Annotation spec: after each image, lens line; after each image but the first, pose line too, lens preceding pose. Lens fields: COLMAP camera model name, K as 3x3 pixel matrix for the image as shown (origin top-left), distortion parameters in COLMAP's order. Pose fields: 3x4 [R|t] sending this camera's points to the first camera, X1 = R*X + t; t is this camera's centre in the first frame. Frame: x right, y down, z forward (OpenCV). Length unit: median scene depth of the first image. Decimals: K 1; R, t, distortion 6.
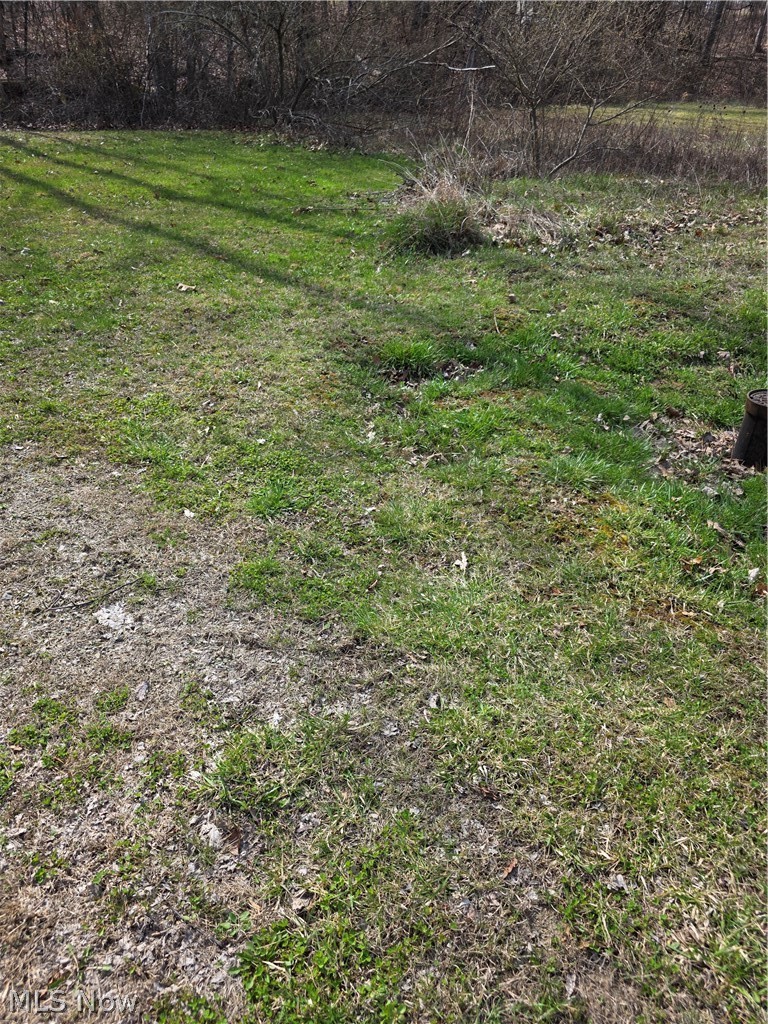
lens RADIAL K [[699.9, 0, 384.0], [0, 699.9, 512.0], [0, 0, 1]] dist [0.058240, -0.046372]
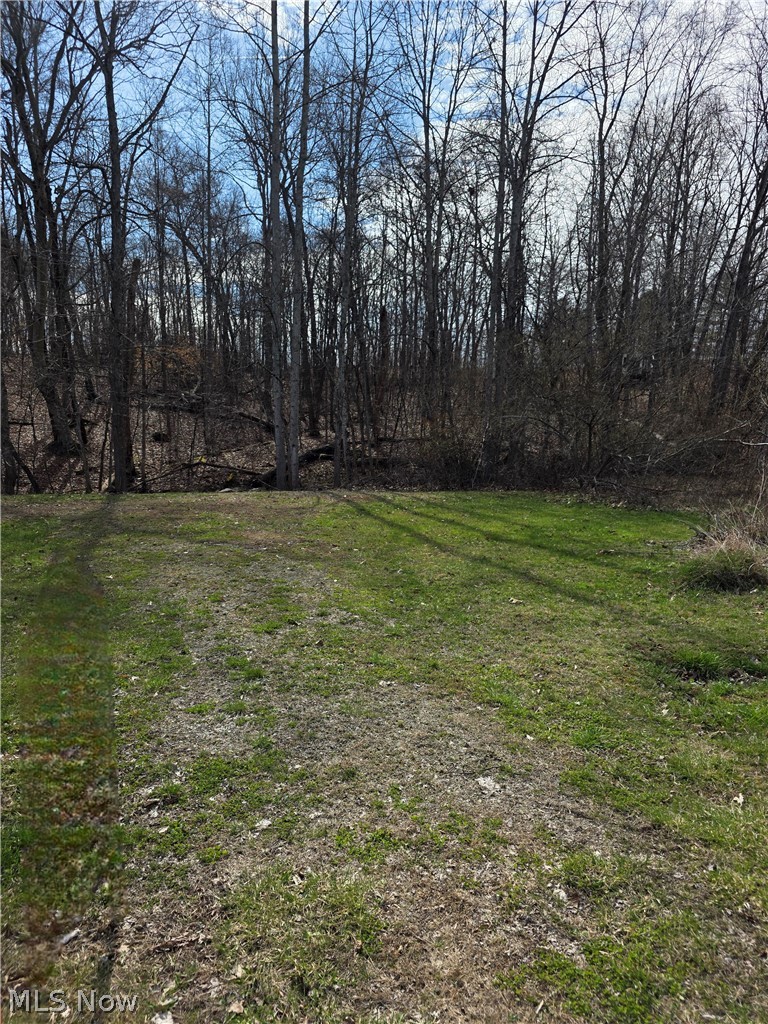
lens RADIAL K [[699.9, 0, 384.0], [0, 699.9, 512.0], [0, 0, 1]] dist [0.058240, -0.046372]
pose [[0.922834, 0.019558, -0.384700, -0.000961], [-0.187454, 0.895276, -0.404157, 0.165572], [0.336508, 0.445083, 0.829857, -0.379361]]
